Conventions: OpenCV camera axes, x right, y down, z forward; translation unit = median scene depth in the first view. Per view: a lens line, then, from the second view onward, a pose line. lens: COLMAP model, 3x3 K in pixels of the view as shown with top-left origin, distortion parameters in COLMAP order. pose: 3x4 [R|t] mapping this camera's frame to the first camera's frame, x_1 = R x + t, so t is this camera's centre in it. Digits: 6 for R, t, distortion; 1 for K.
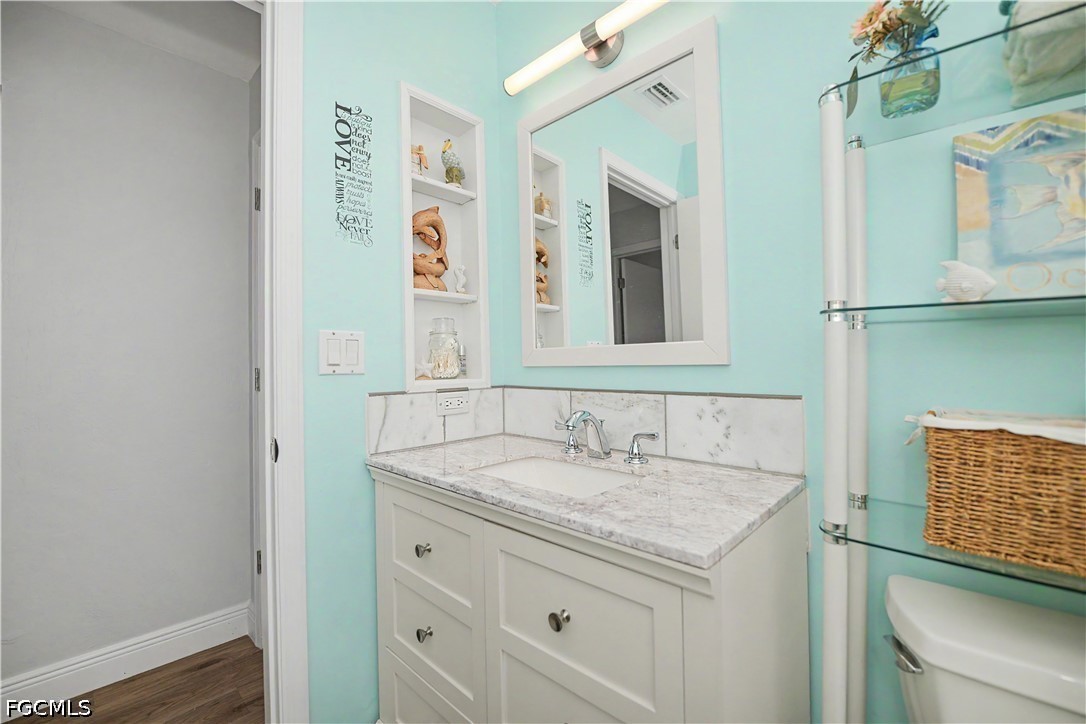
lens RADIAL K [[440.0, 0, 546.8], [0, 440.0, 356.9], [0, 0, 1]] dist [-0.024728, -0.000573]
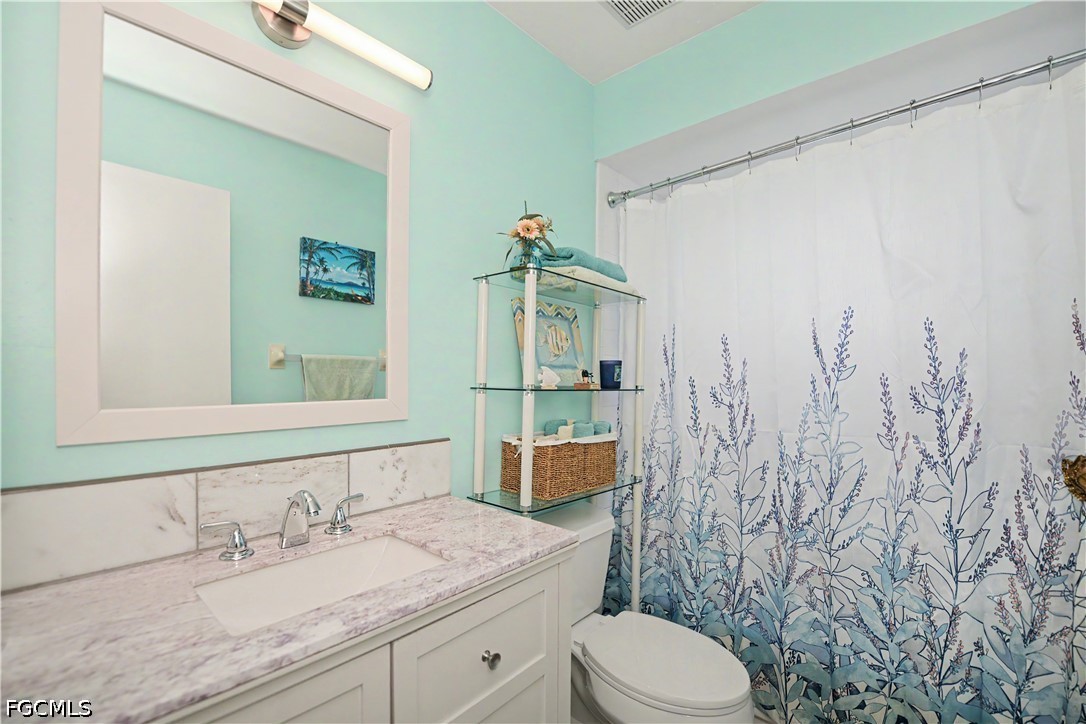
lens RADIAL K [[440.0, 0, 546.8], [0, 440.0, 356.9], [0, 0, 1]] dist [-0.024728, -0.000573]
pose [[0.012813, 0.052539, 0.998537, -0.842457], [-0.017589, 0.998476, -0.052310, -0.104547], [-0.999763, -0.016893, 0.013718, 0.617407]]
